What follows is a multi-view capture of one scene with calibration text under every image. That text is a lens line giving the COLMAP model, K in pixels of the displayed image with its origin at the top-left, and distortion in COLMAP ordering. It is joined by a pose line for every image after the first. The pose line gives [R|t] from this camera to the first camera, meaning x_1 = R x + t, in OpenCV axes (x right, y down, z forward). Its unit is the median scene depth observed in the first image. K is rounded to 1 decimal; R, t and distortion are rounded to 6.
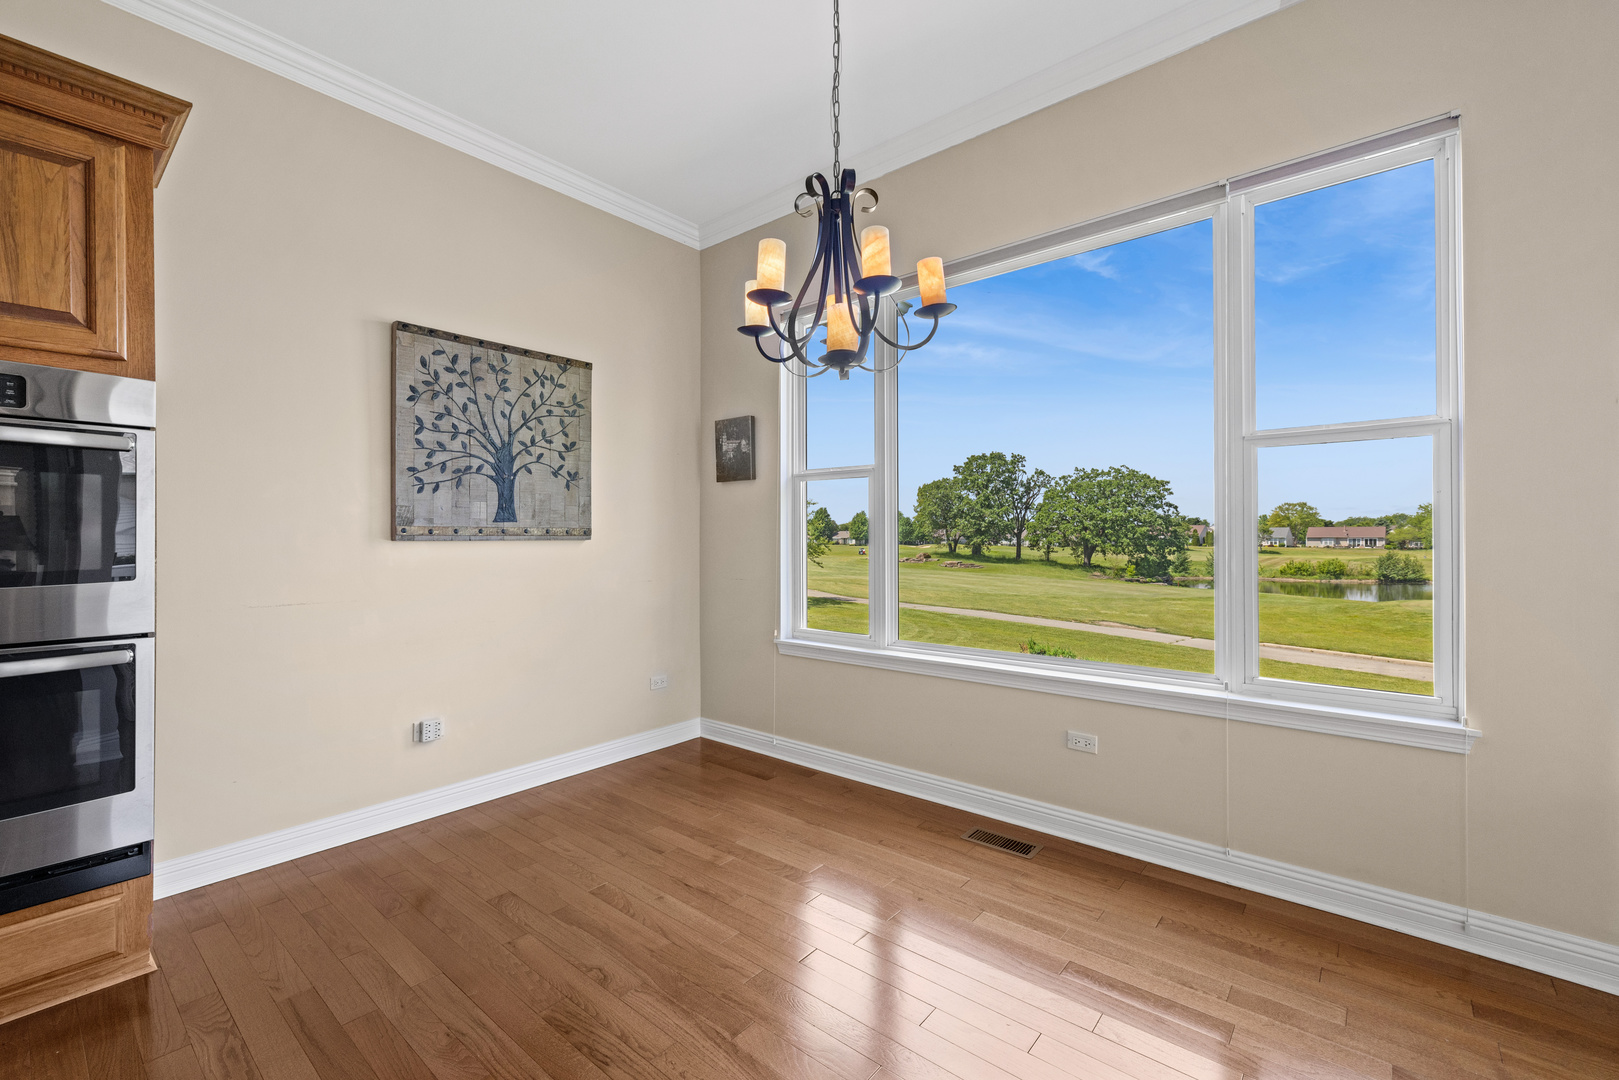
lens RADIAL K [[687.7, 0, 804.7], [0, 687.7, 534.1], [0, 0, 1]] dist [-0.003467, -0.000656]
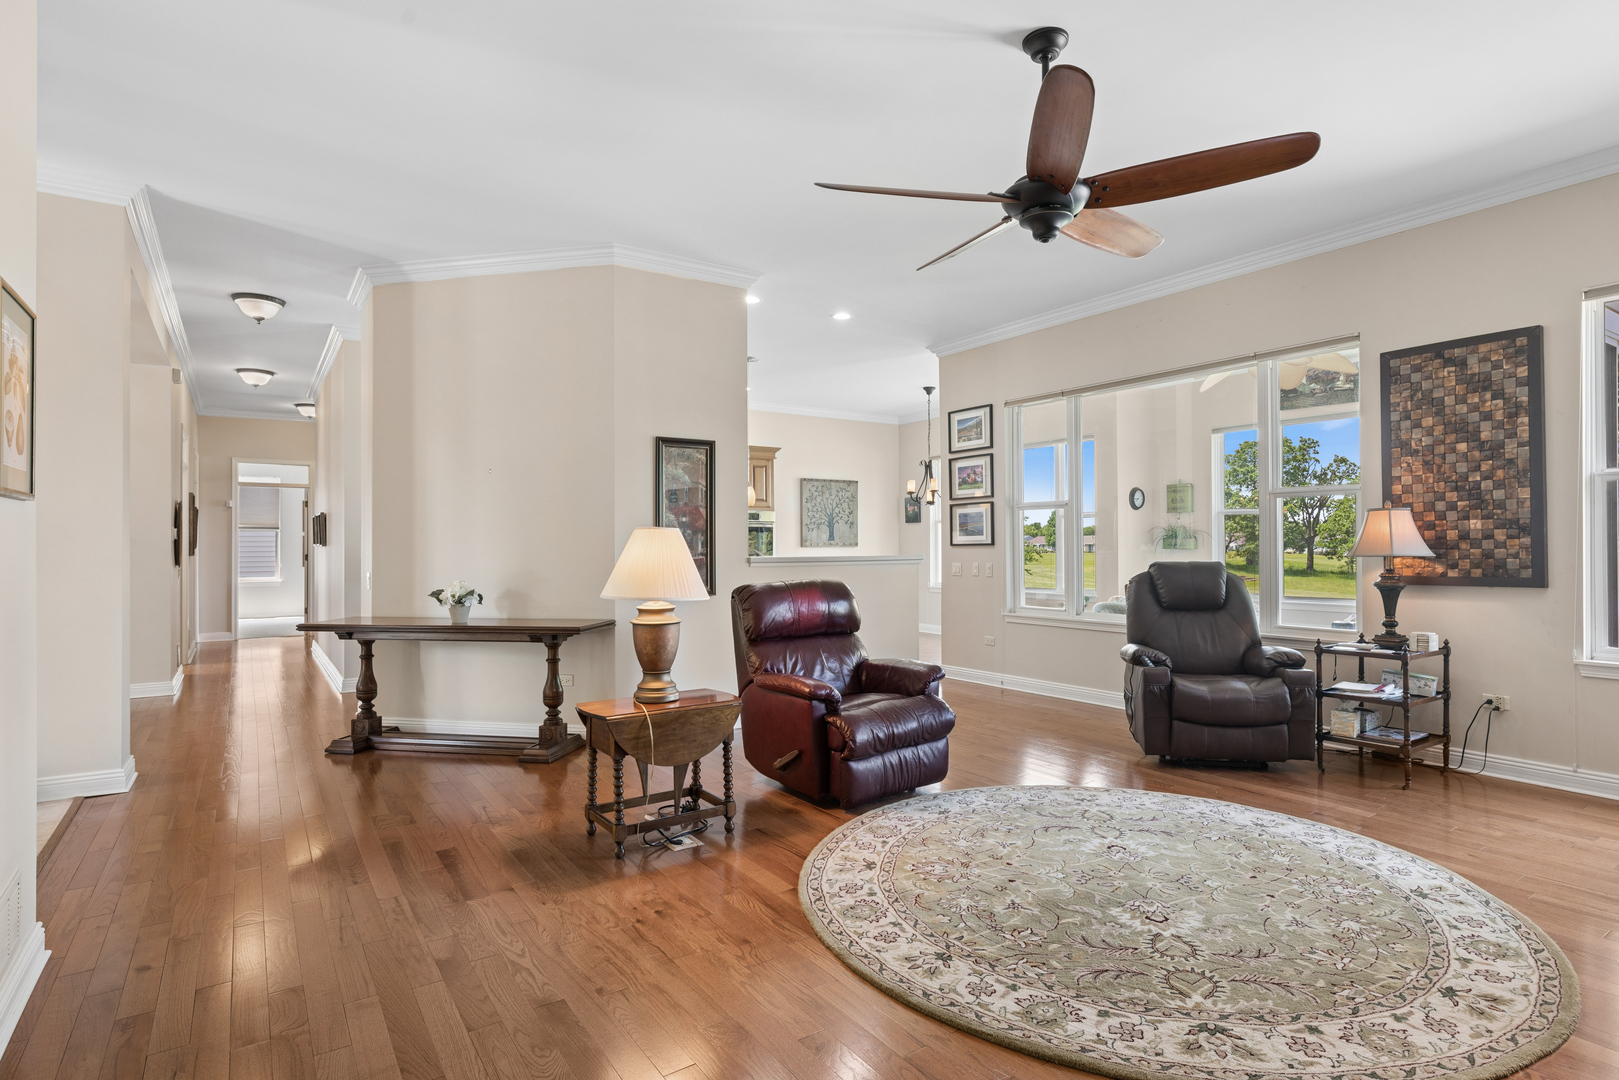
lens RADIAL K [[836.8, 0, 798.8], [0, 836.8, 536.3], [0, 0, 1]] dist [0.003878, 0.000166]
pose [[0.959928, -0.005441, -0.280194, 0.019233], [0.004236, 0.999979, -0.004905, -0.000899], [0.280214, 0.003522, 0.959931, -0.110665]]
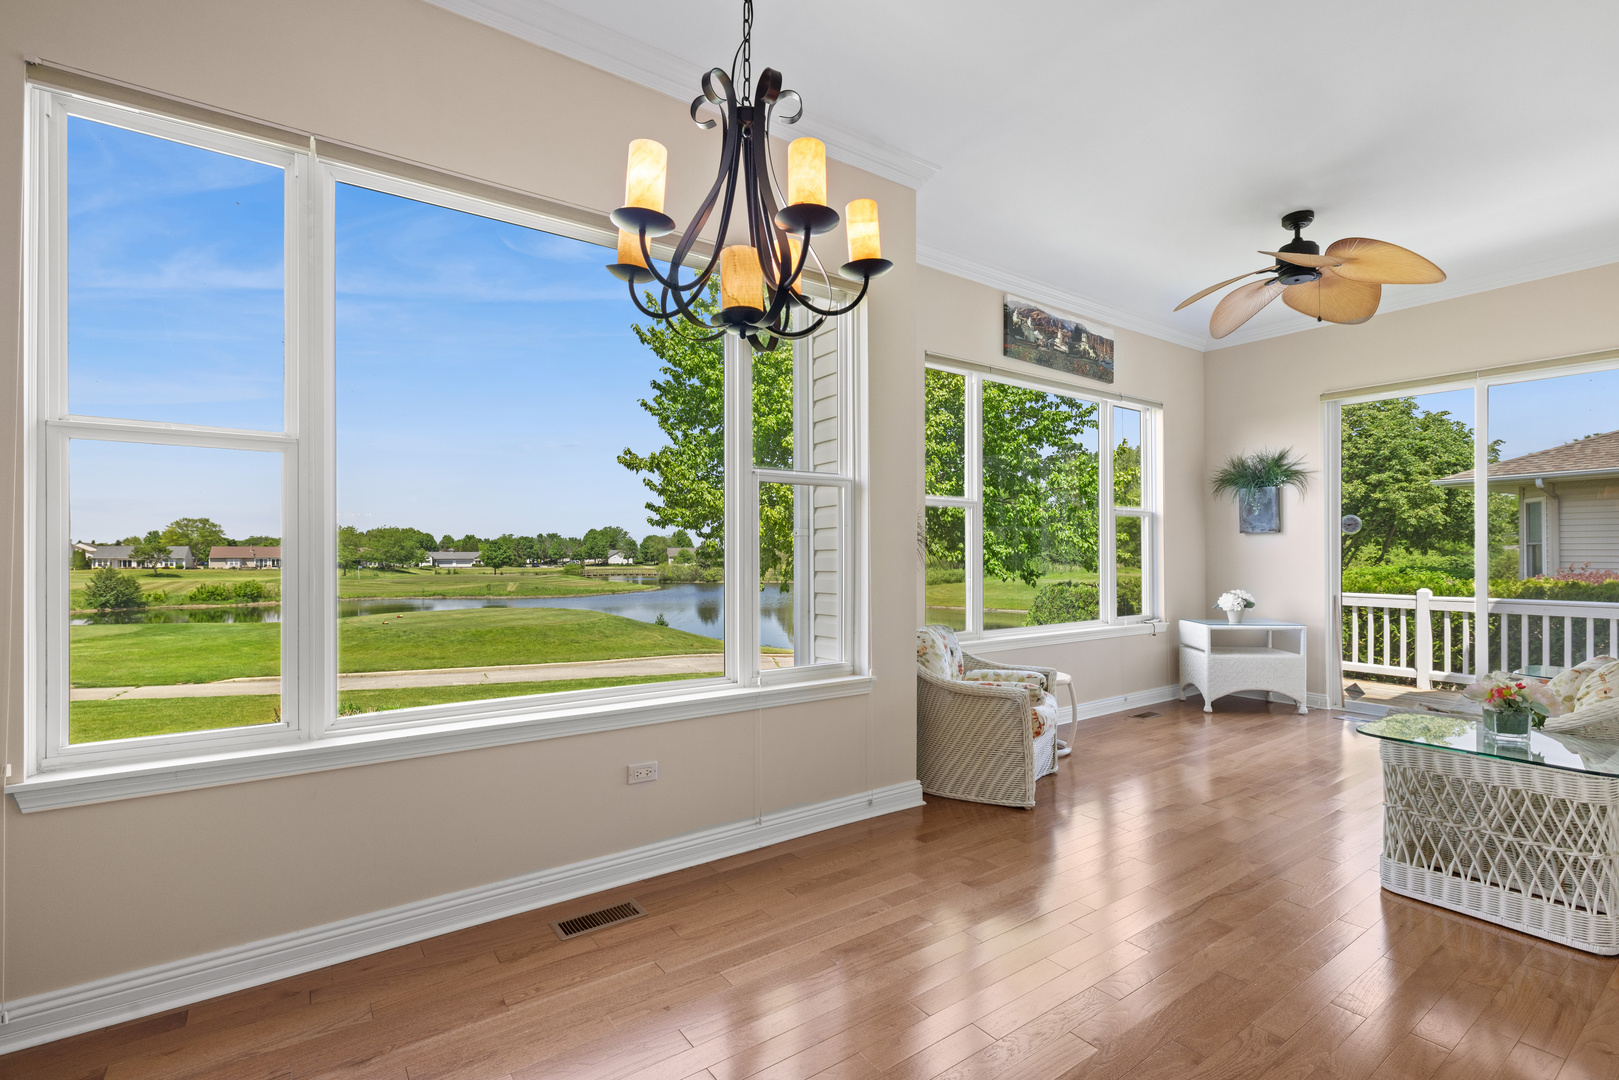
lens RADIAL K [[737.7, 0, 808.3], [0, 737.7, 553.1], [0, 0, 1]] dist [-0.002693, 0.001060]
pose [[0.241536, 0.004270, 0.970383, -0.020136], [-0.002788, 0.999989, -0.003706, 0.000165], [-0.970388, -0.001810, 0.241545, 0.020419]]
